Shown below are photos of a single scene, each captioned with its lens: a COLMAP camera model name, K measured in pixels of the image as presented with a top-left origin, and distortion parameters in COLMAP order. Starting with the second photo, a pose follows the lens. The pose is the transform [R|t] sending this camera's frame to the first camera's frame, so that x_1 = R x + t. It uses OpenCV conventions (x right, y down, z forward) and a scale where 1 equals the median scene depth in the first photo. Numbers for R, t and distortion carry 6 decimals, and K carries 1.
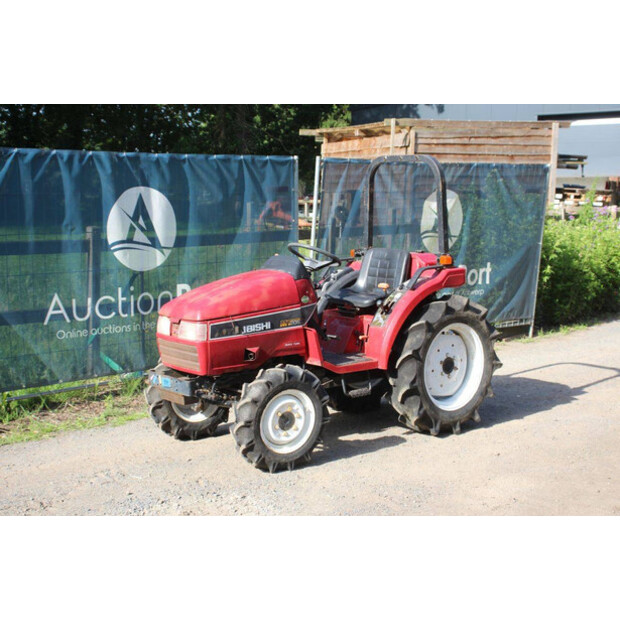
lens RADIAL K [[993.8, 0, 310.0], [0, 993.8, 310.0], [0, 0, 1]] dist [0.144389, 0.047064]
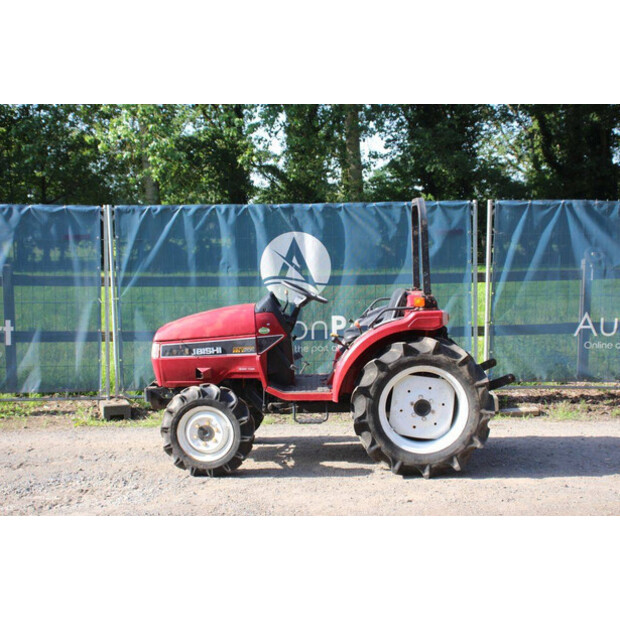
lens RADIAL K [[901.5, 0, 310.0], [0, 901.5, 310.0], [0, 0, 1]] dist [0.077007, 0.079342]
pose [[0.750445, 0.045833, -0.659342, 0.669593], [-0.068818, 0.997589, -0.008981, -0.026831], [0.657340, 0.052114, 0.751790, 0.252589]]
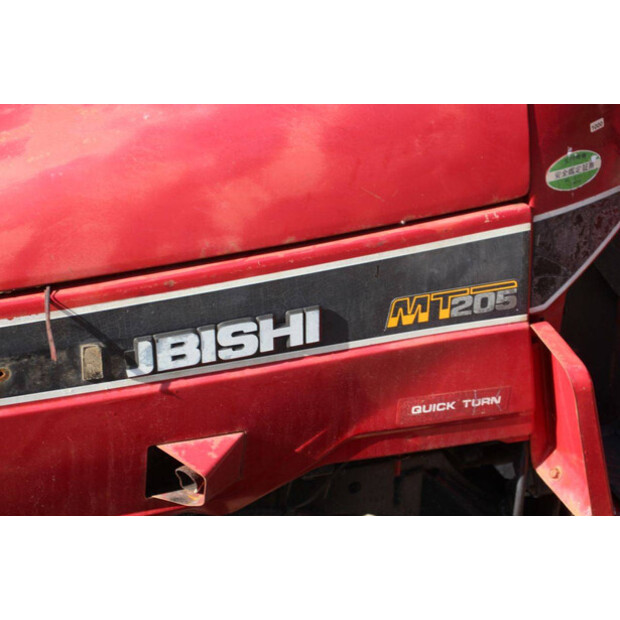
lens RADIAL K [[1458.6, 0, 310.0], [0, 1458.6, 310.0], [0, 0, 1]] dist [0.356160, 0.816147]
pose [[0.936326, 0.205532, -0.284693, 0.029182], [-0.085092, 0.919437, 0.383921, -0.079547], [0.340665, -0.335250, 0.878382, 0.709881]]
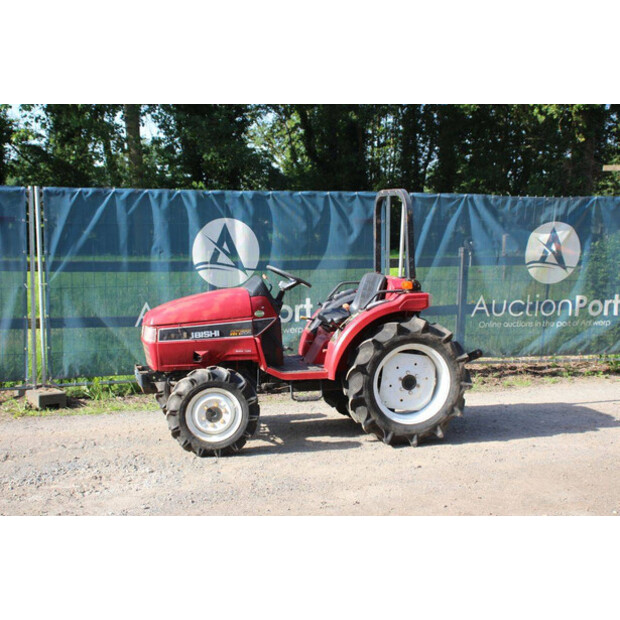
lens RADIAL K [[901.5, 0, 310.0], [0, 901.5, 310.0], [0, 0, 1]] dist [0.077007, 0.079342]
pose [[0.907501, 0.045336, -0.417596, 0.464704], [-0.056028, 0.998340, -0.013373, -0.003868], [0.416296, 0.035534, 0.908534, 0.061983]]
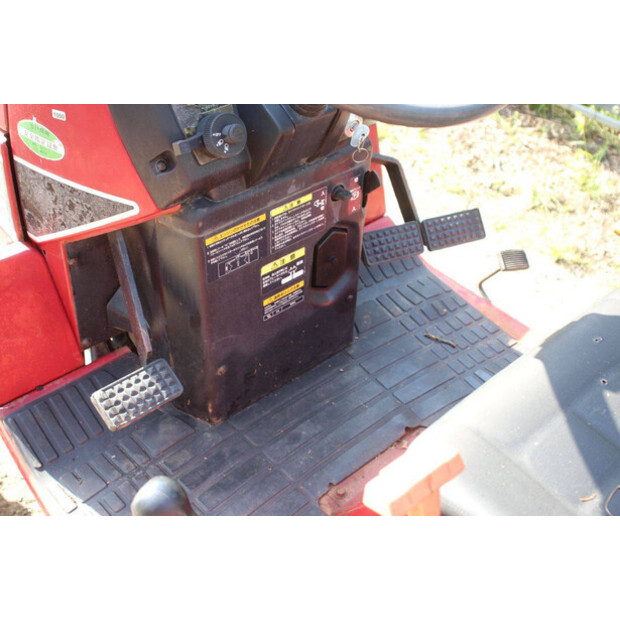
lens RADIAL K [[823.1, 0, 310.0], [0, 823.1, 310.0], [0, 0, 1]] dist [0.027366, 0.061243]
pose [[0.020857, 0.675439, -0.737121, 0.129990], [-0.200658, 0.725108, 0.658753, -0.097738], [0.979439, 0.134170, 0.150655, 0.979255]]
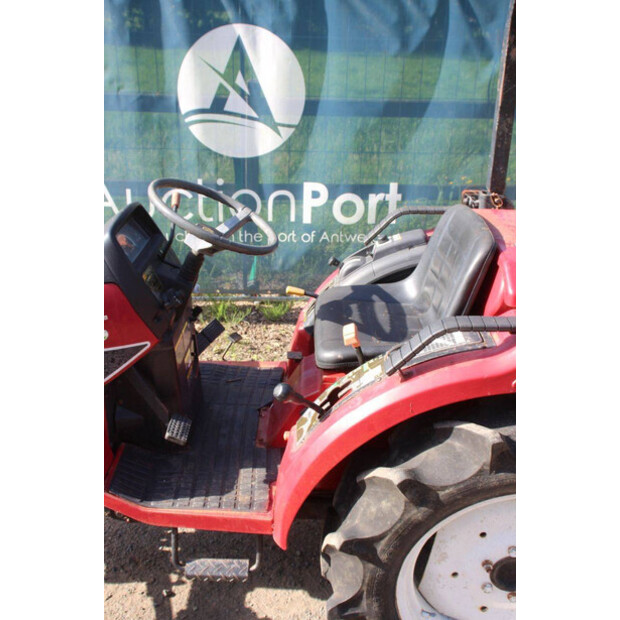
lens RADIAL K [[677.8, 0, 307.0], [0, 677.8, 319.6], [0, 0, 1]] dist [-0.037332, 0.124260]
pose [[0.750775, 0.293498, -0.591774, 0.209563], [-0.111993, 0.939456, 0.323851, -0.109137], [0.650995, -0.176864, 0.738190, 0.812647]]
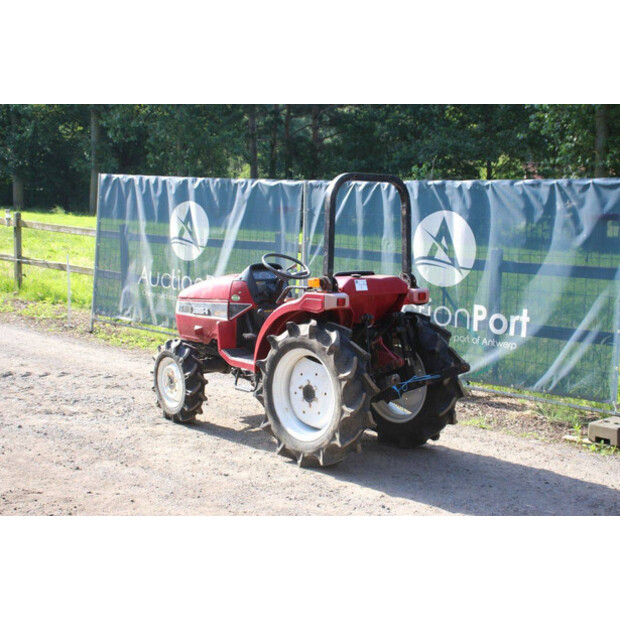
lens RADIAL K [[941.6, 0, 310.0], [0, 941.6, 310.0], [0, 0, 1]] dist [0.048718, 0.098025]
pose [[0.034654, 0.106529, -0.993705, 1.059354], [-0.153324, 0.983098, 0.100045, -0.116314], [0.987568, 0.148892, 0.050402, 0.980707]]
